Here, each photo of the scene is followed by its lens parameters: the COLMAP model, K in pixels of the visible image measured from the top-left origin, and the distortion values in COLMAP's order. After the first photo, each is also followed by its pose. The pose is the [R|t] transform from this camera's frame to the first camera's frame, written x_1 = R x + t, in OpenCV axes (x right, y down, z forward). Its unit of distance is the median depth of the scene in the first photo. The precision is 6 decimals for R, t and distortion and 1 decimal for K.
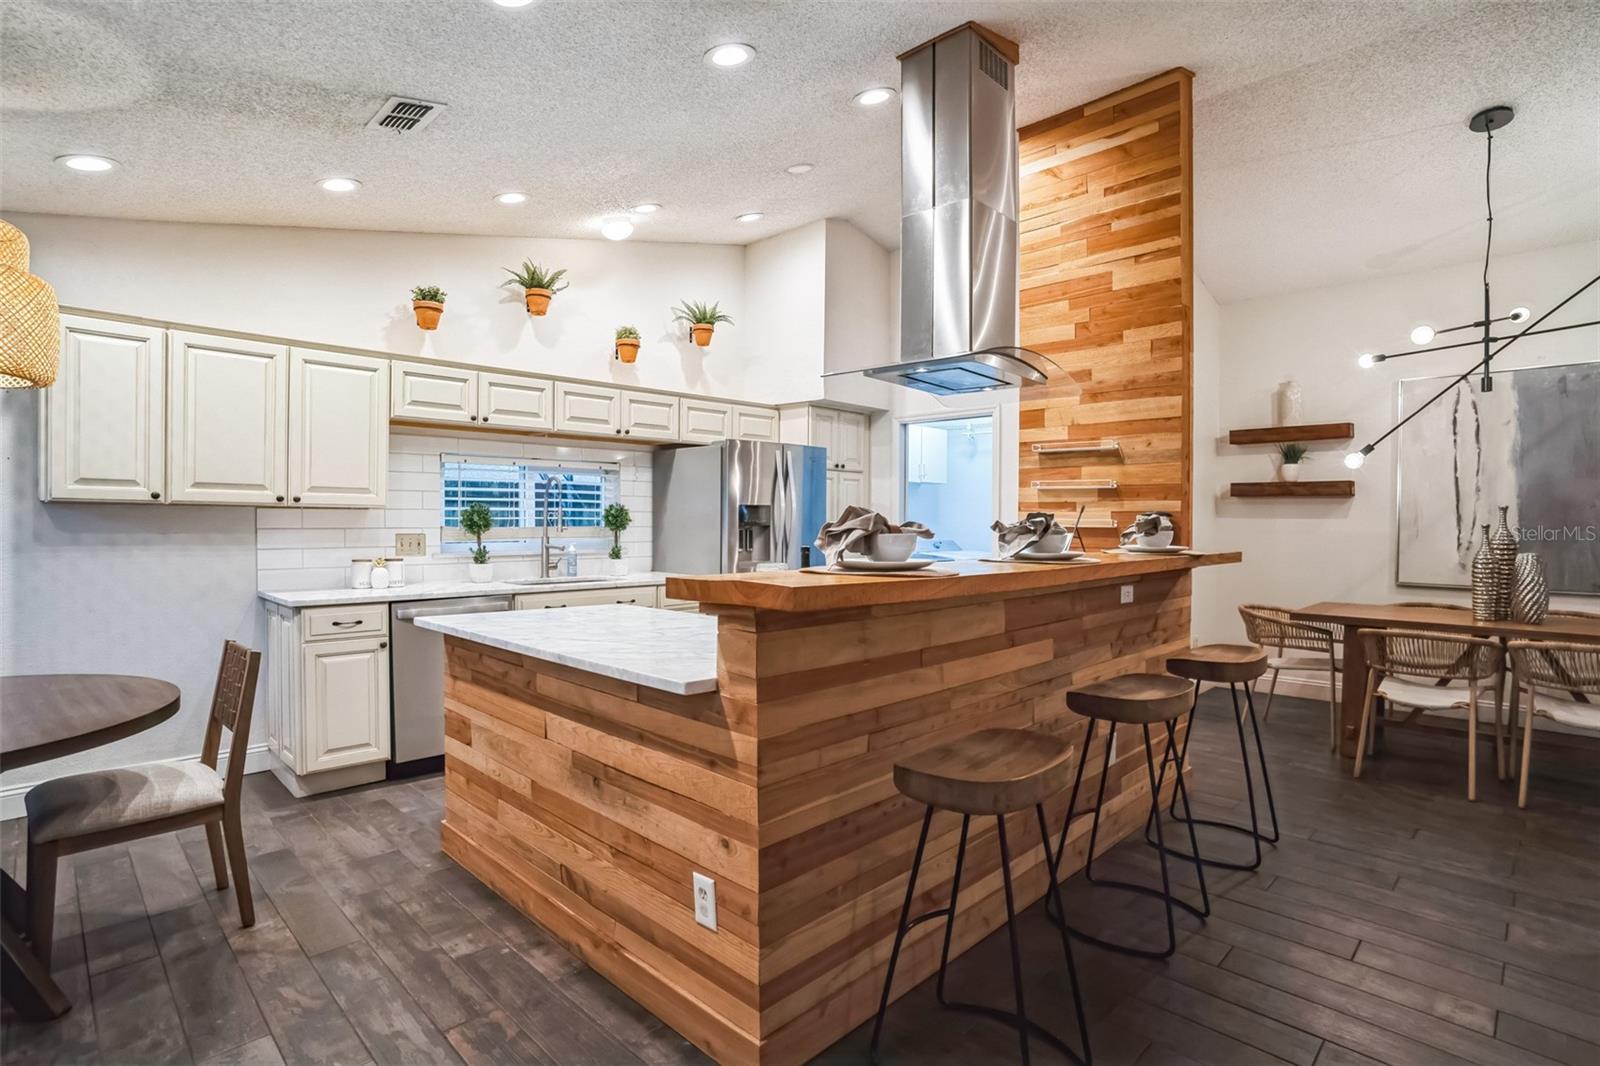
lens RADIAL K [[799.2, 0, 793.2], [0, 799.2, 526.8], [0, 0, 1]] dist [-0.068588, 0.039852]
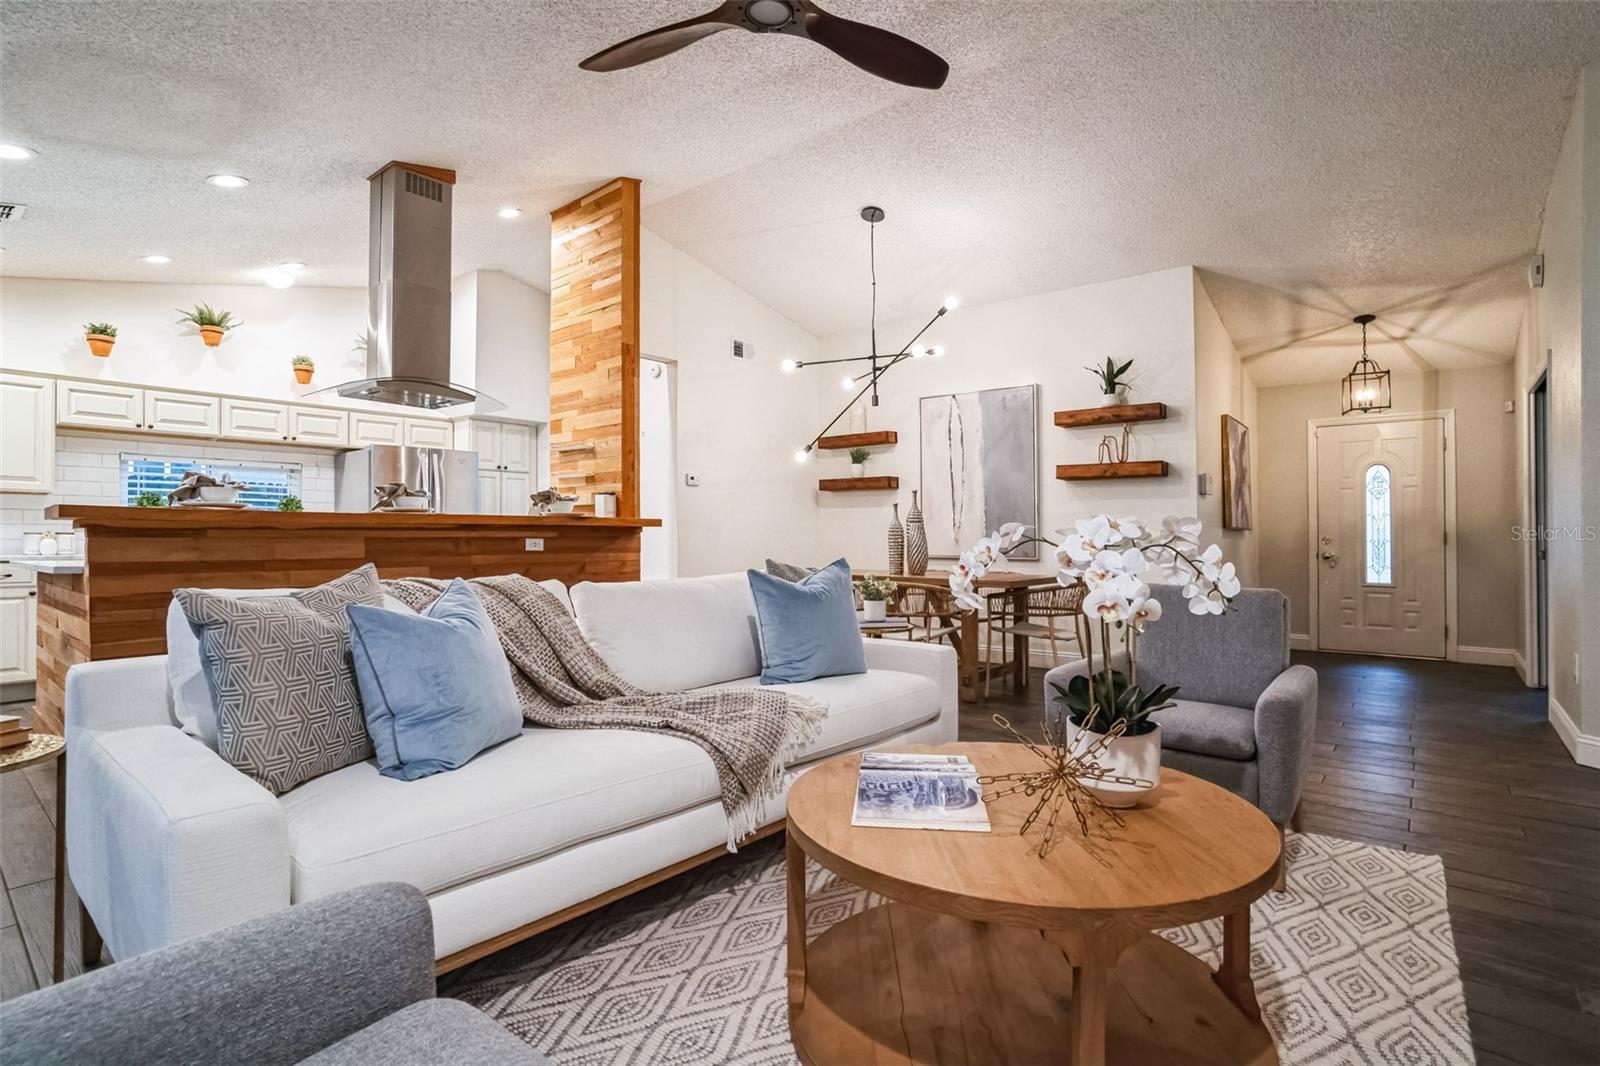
lens RADIAL K [[793.0, 0, 793.5], [0, 793.0, 533.9], [0, 0, 1]] dist [-0.063523, 0.037661]
pose [[0.996645, -0.005157, 0.081678, 0.596197], [0.006240, 0.999896, -0.013003, 0.067677], [-0.081603, 0.013469, 0.996574, -0.372623]]
